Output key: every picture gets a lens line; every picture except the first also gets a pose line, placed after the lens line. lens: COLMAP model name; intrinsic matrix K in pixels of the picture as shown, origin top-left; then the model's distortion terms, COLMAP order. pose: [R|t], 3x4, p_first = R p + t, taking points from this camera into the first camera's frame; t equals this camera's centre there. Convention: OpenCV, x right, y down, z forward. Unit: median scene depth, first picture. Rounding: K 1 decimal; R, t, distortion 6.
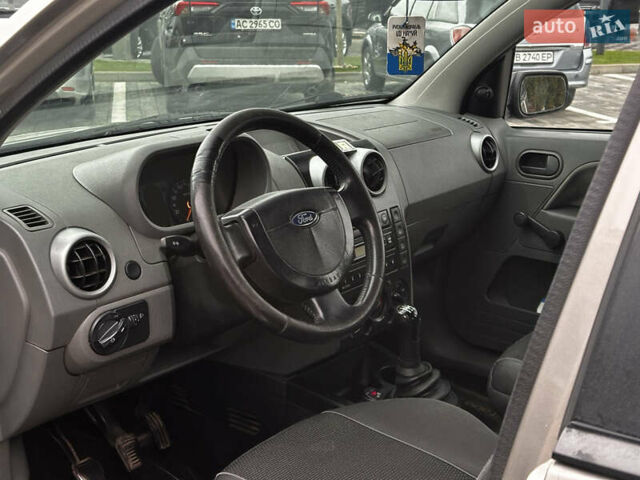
lens RADIAL K [[767.0, 0, 338.2], [0, 767.0, 238.6], [0, 0, 1]] dist [0.020354, 0.013885]
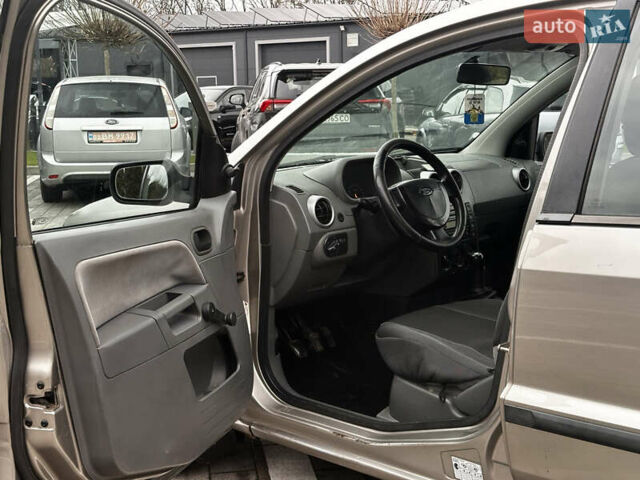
lens RADIAL K [[887.5, 0, 320.0], [0, 887.5, 240.0], [0, 0, 1]] dist [0.166649, 0.011700]
pose [[0.998483, -0.007647, -0.054532, -0.192258], [-0.000691, 0.988493, -0.151265, 0.445635], [0.055061, 0.151073, 0.986988, -1.277534]]
